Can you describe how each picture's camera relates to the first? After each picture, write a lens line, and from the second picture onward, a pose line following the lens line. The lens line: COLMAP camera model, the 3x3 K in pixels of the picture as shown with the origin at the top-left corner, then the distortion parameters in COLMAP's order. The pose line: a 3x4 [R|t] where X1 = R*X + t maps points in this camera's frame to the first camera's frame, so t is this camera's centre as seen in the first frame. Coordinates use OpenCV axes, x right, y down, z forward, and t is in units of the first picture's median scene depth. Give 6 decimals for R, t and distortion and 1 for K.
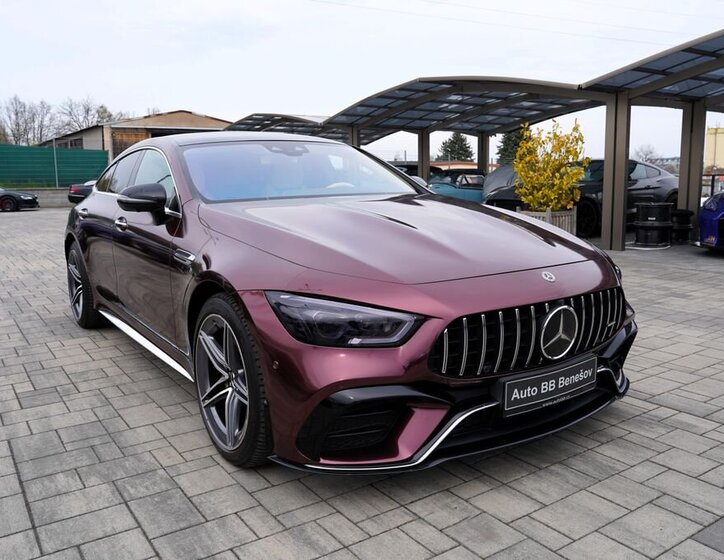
lens RADIAL K [[638.3, 0, 360.7], [0, 638.3, 273.1], [0, 0, 1]] dist [-0.051674, 0.034046]
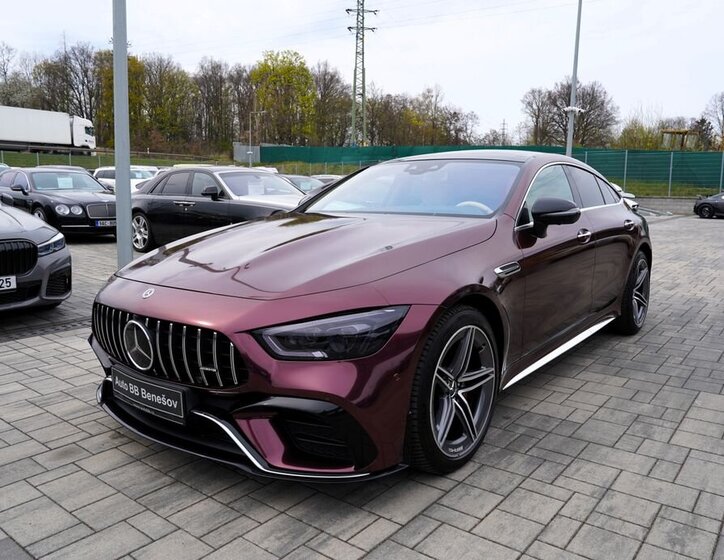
lens RADIAL K [[586.0, 0, 372.5], [0, 586.0, 270.0], [0, 0, 1]] dist [-0.079253, 0.043553]
pose [[0.316653, 0.142885, -0.937718, 1.367380], [-0.147021, 0.984035, 0.100296, -0.192569], [0.937078, 0.106106, 0.332604, 1.053162]]
